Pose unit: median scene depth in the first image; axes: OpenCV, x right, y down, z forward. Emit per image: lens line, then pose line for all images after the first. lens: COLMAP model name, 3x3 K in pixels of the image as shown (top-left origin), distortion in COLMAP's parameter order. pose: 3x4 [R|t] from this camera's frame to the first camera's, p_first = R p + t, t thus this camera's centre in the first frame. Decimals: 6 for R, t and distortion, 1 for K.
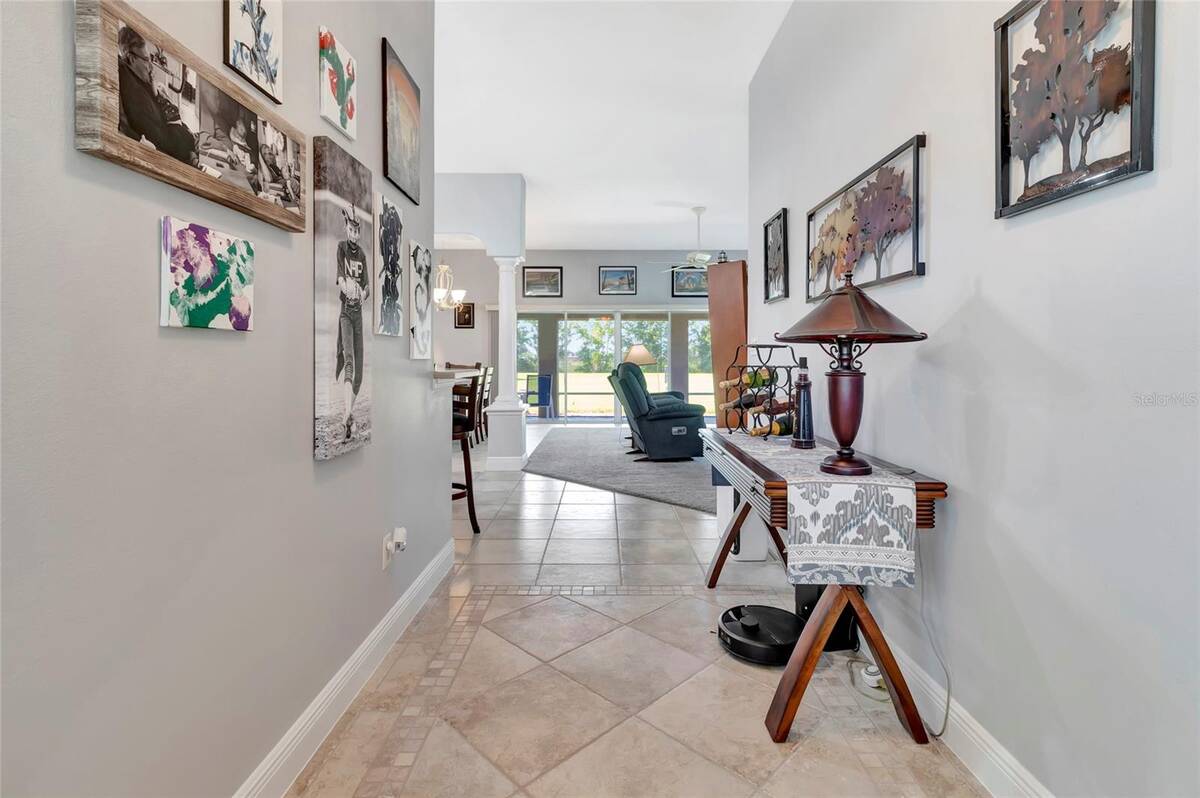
lens RADIAL K [[561.3, 0, 613.2], [0, 561.3, 364.5], [0, 0, 1]] dist [0.001622, 0.000146]
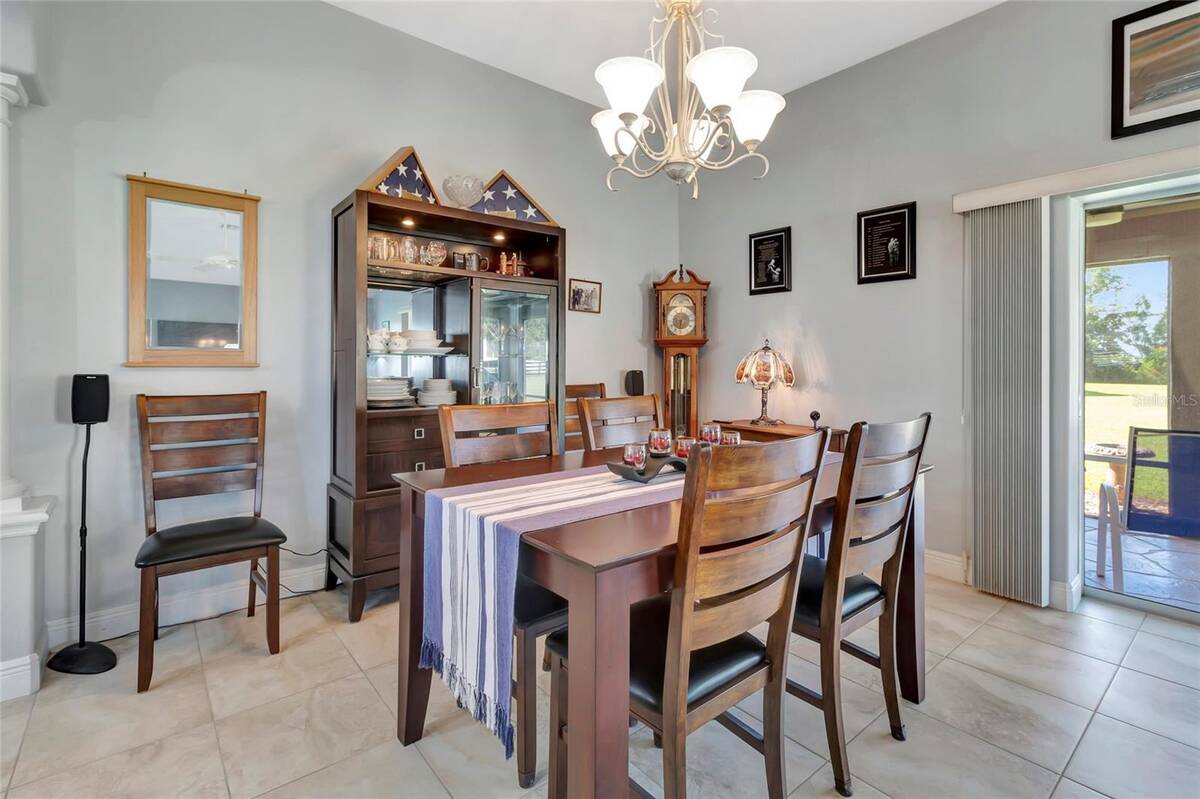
lens RADIAL K [[561.3, 0, 613.2], [0, 561.3, 365.0], [0, 0, 1]] dist [0.001622, 0.000146]
pose [[0.632408, 0.005909, -0.774613, -0.103905], [-0.009060, 0.999959, 0.000232, -0.011945], [0.774583, 0.006871, 0.632435, 0.650446]]
